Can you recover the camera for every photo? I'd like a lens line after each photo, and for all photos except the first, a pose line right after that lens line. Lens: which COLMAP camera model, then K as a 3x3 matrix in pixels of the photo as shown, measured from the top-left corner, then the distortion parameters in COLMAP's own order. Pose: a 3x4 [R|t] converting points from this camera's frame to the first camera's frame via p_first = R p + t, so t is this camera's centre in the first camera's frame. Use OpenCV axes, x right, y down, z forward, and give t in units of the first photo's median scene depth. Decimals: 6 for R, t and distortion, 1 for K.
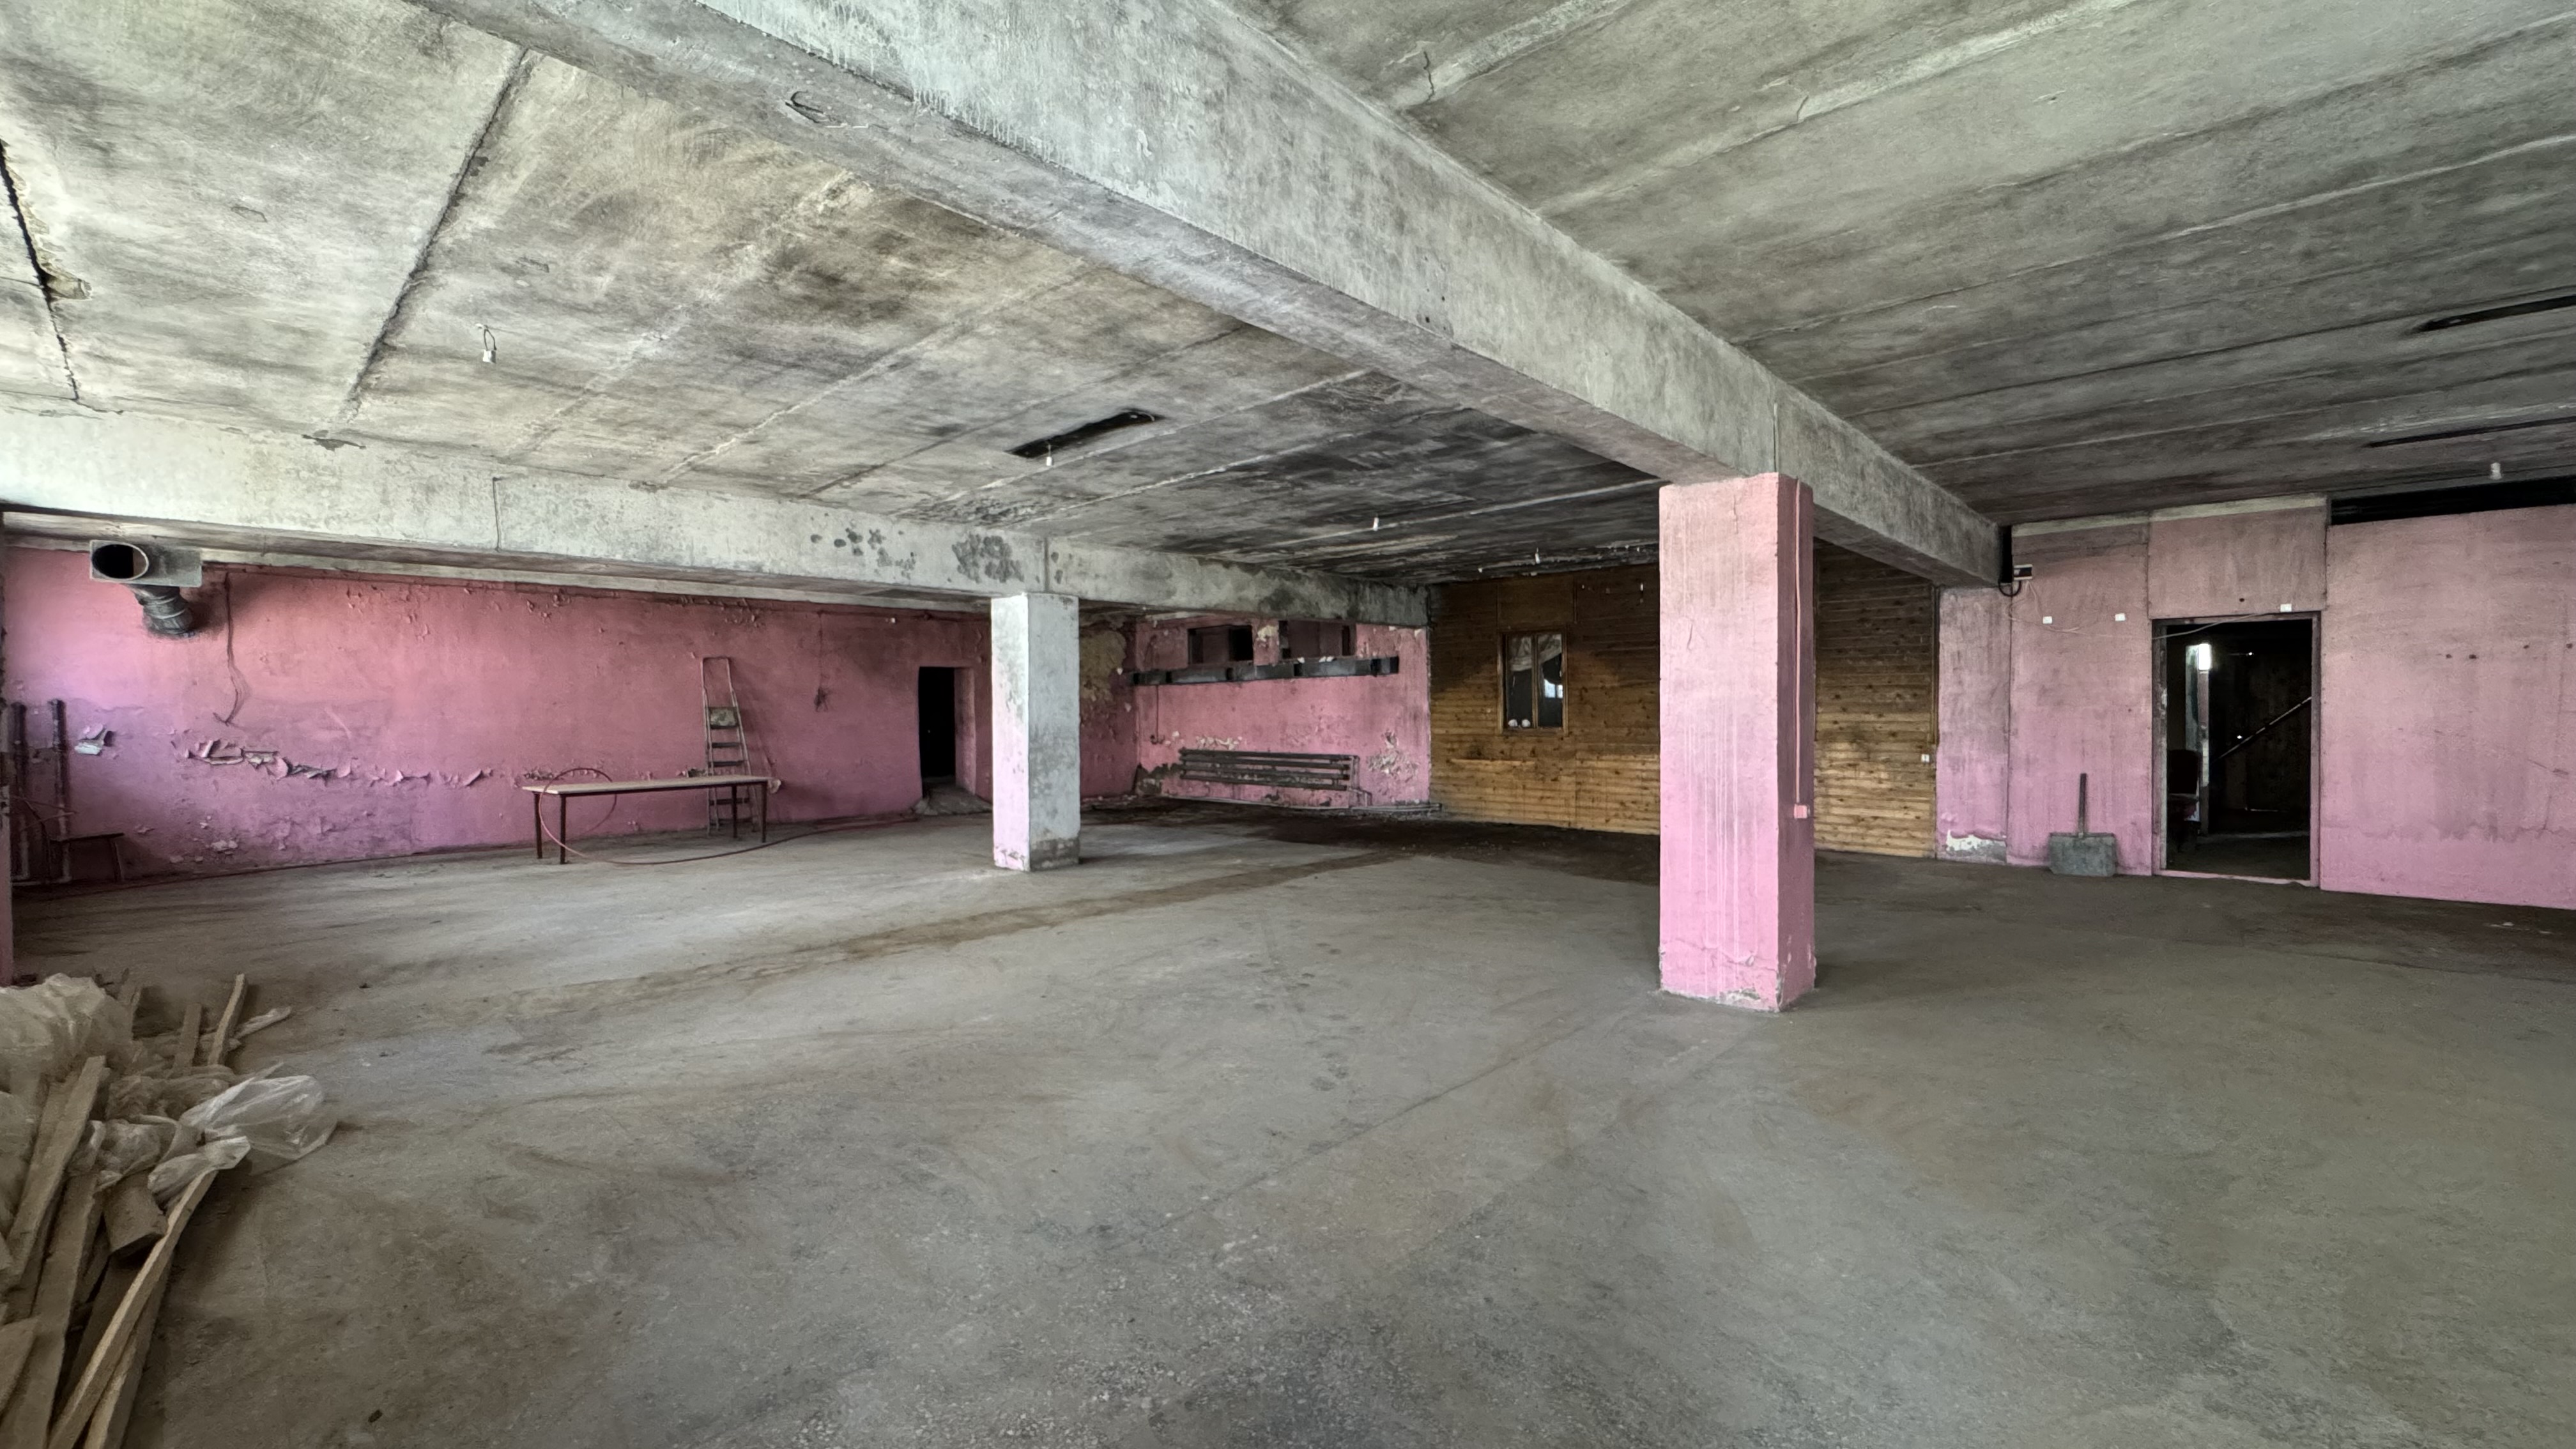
lens RADIAL K [[1030.0, 0, 1288.0], [0, 1030.0, 724.5], [0, 0, 1]] dist [0.000310, -0.000061]
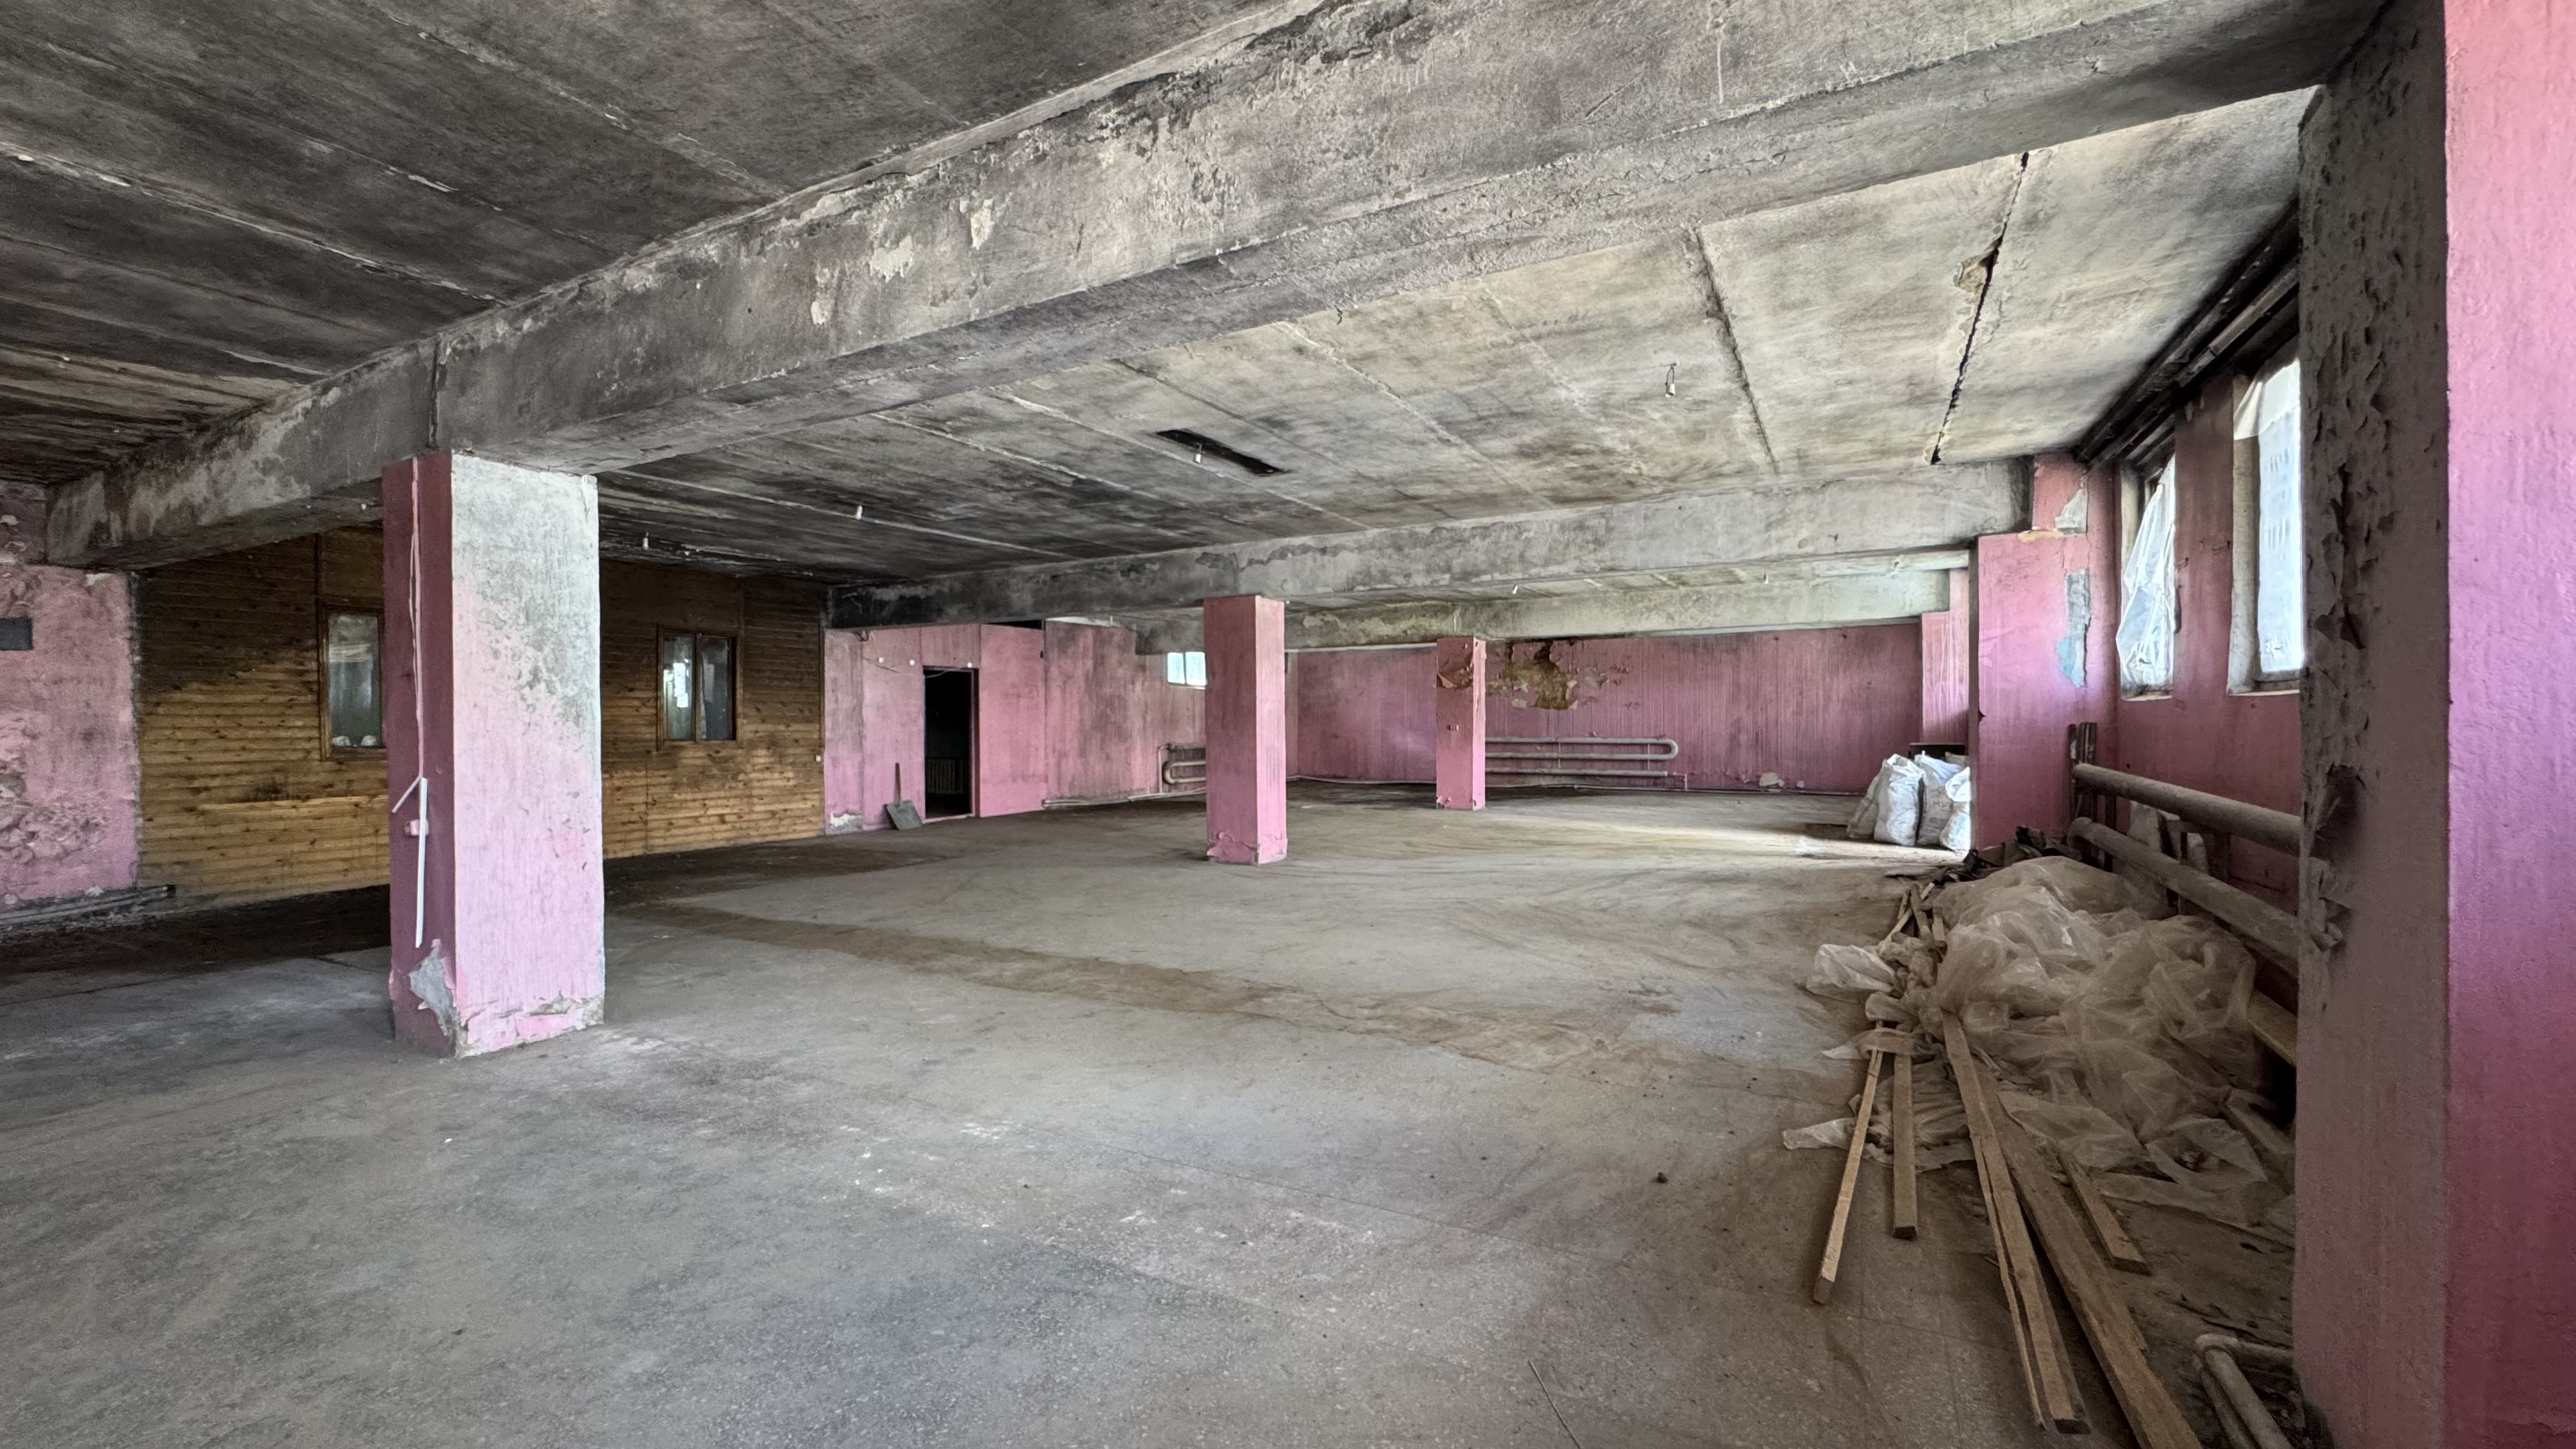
lens RADIAL K [[1030.0, 0, 1288.0], [0, 1030.0, 724.5], [0, 0, 1]] dist [0.000310, -0.000061]
pose [[-0.243662, 0.004250, 0.969851, -0.845780], [0.023467, 0.999723, 0.001515, 0.001745], [-0.969576, 0.023128, -0.243694, 0.807292]]
